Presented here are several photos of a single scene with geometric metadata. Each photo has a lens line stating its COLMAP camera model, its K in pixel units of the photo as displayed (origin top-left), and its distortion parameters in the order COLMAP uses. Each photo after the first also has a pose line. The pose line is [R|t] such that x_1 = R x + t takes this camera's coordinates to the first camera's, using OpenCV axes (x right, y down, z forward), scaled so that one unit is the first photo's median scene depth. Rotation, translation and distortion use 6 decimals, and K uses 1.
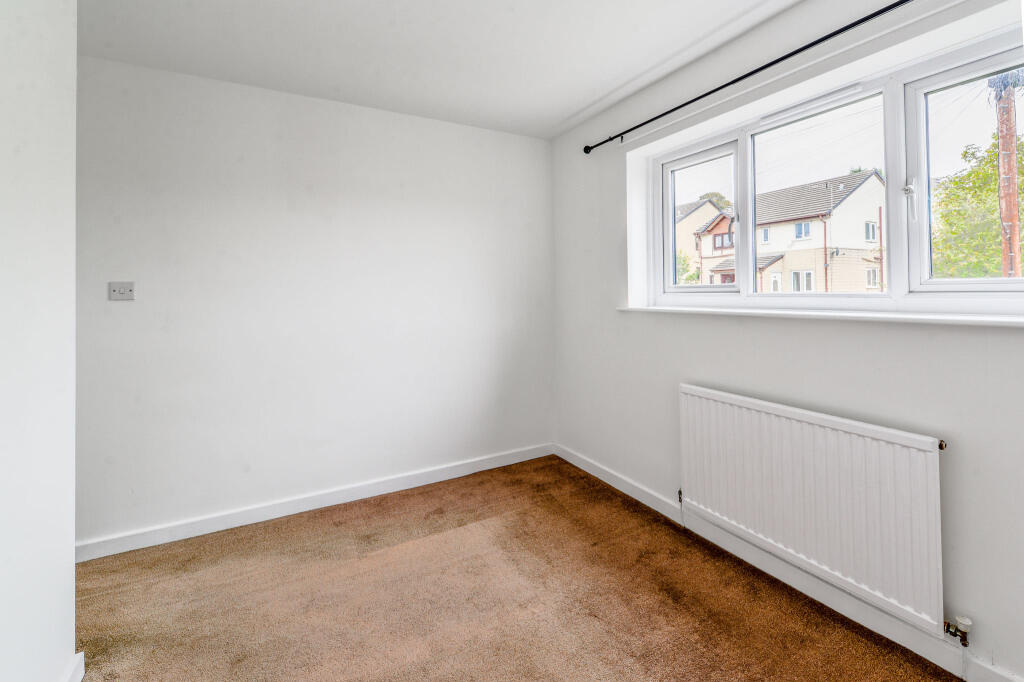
lens RADIAL K [[437.2, 0, 517.9], [0, 437.2, 290.8], [0, 0, 1]] dist [0.003939, -0.002578]
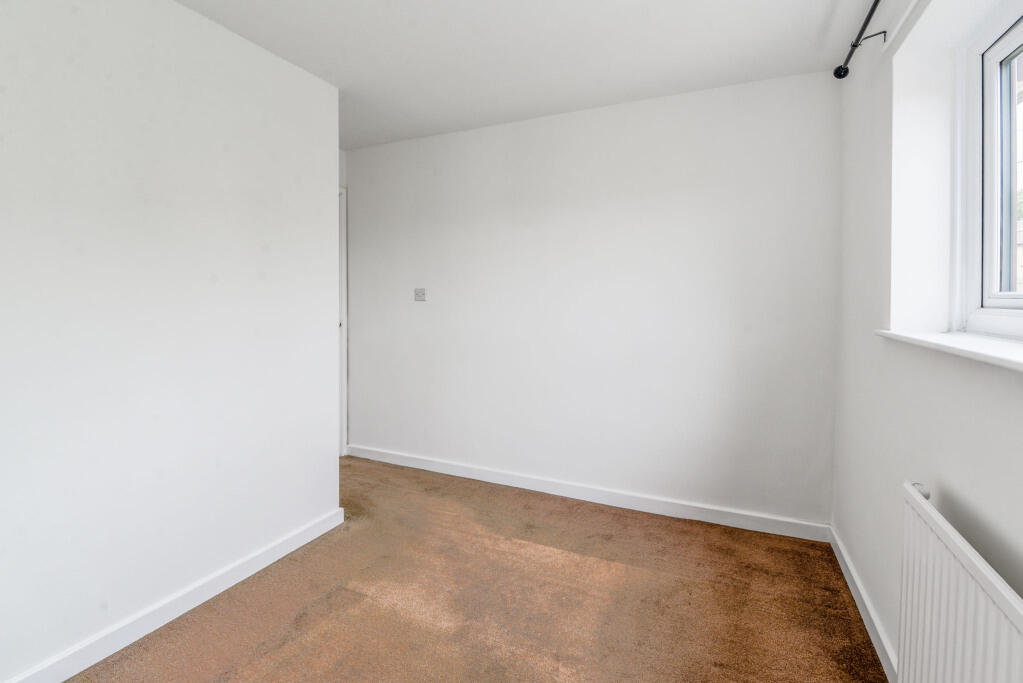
lens RADIAL K [[457.9, 0, 494.9], [0, 457.9, 307.0], [0, 0, 1]] dist [-0.013904, -0.003166]
pose [[0.601576, 0.030957, -0.798215, 0.531839], [-0.010545, 0.999469, 0.030815, -0.008469], [0.798746, -0.010121, 0.601584, 0.297820]]
